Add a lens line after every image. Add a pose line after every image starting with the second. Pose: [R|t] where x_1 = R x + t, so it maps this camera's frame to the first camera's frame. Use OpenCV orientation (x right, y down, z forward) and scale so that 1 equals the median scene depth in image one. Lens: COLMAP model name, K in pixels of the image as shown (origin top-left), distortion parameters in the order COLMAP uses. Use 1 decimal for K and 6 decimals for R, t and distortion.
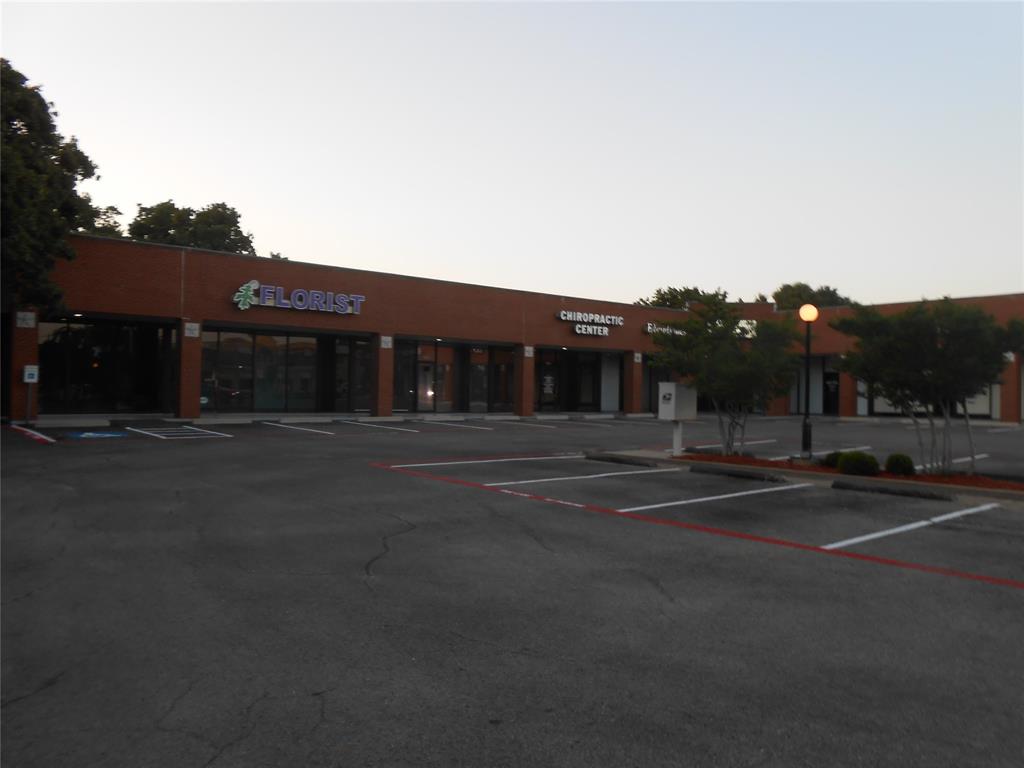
lens RADIAL K [[804.8, 0, 512.3], [0, 804.8, 387.7], [0, 0, 1]] dist [-0.038649, 0.052157]
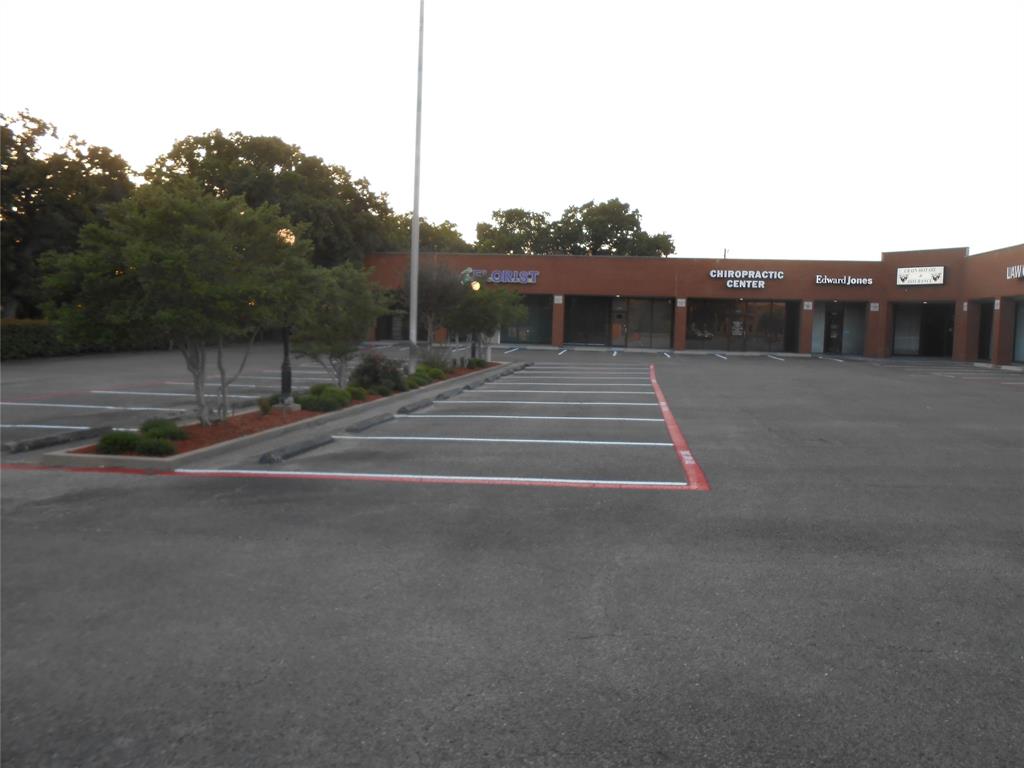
lens RADIAL K [[804.8, 0, 513.3], [0, 804.8, 384.3], [0, 0, 1]] dist [-0.038649, 0.052157]
pose [[0.648865, 0.057305, -0.758742, 0.866711], [-0.012126, 0.997812, 0.064991, 0.006342], [0.760807, -0.032970, 0.648141, -0.076032]]
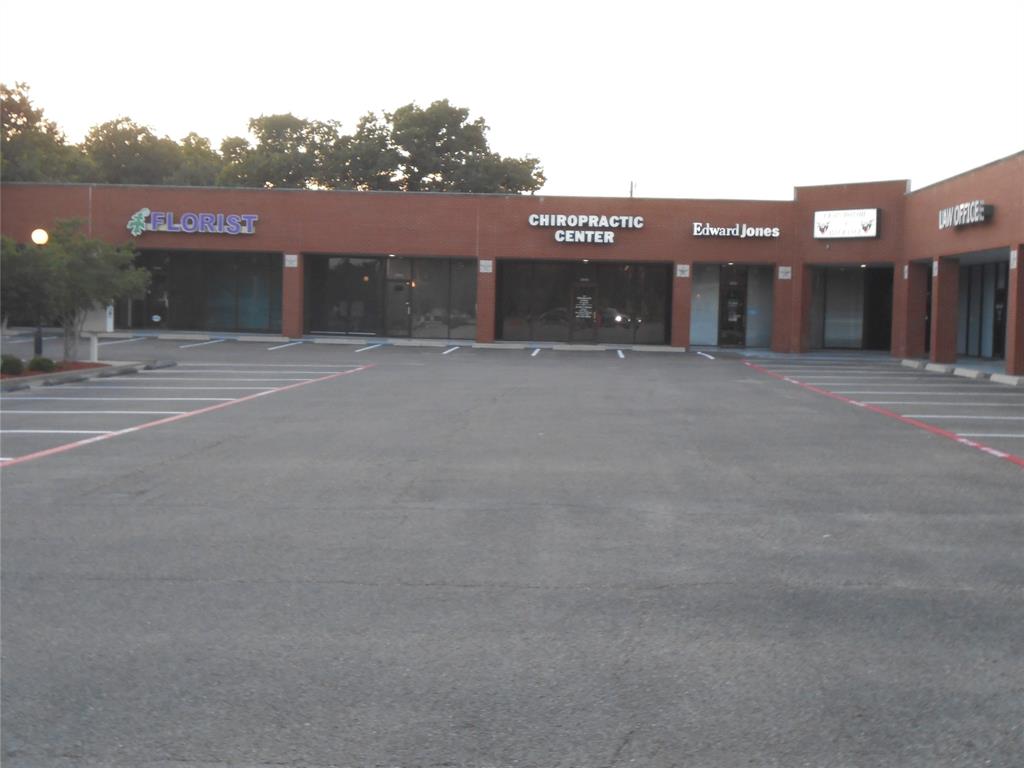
lens RADIAL K [[1288.3, 0, 530.7], [0, 1288.3, 362.6], [0, 0, 1]] dist [0.011290, 0.000000]
pose [[0.716261, 0.032258, -0.697086, 0.995109], [-0.010347, 0.999312, 0.035612, 0.006305], [0.697756, -0.018294, 0.716102, 0.081473]]
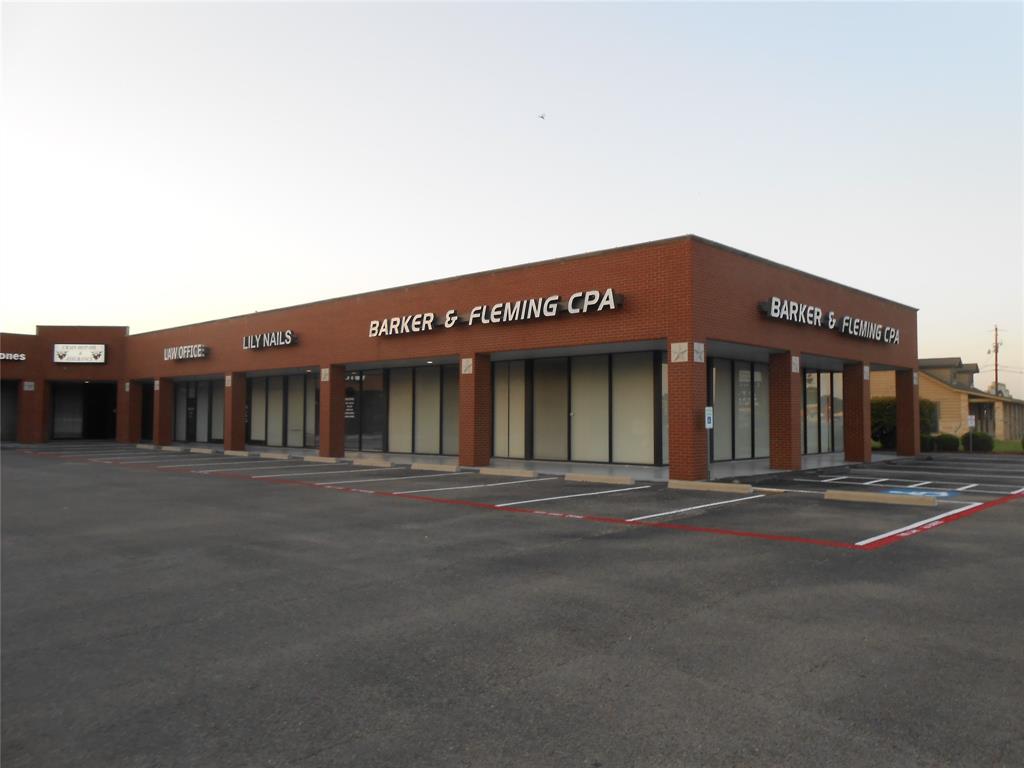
lens RADIAL K [[804.8, 0, 518.3], [0, 804.8, 382.3], [0, 0, 1]] dist [-0.038649, 0.052157]
pose [[0.995796, -0.003064, 0.091546, 0.853962], [0.006798, 0.999157, -0.040498, 0.004522], [-0.091345, 0.040950, 0.994977, 0.000882]]
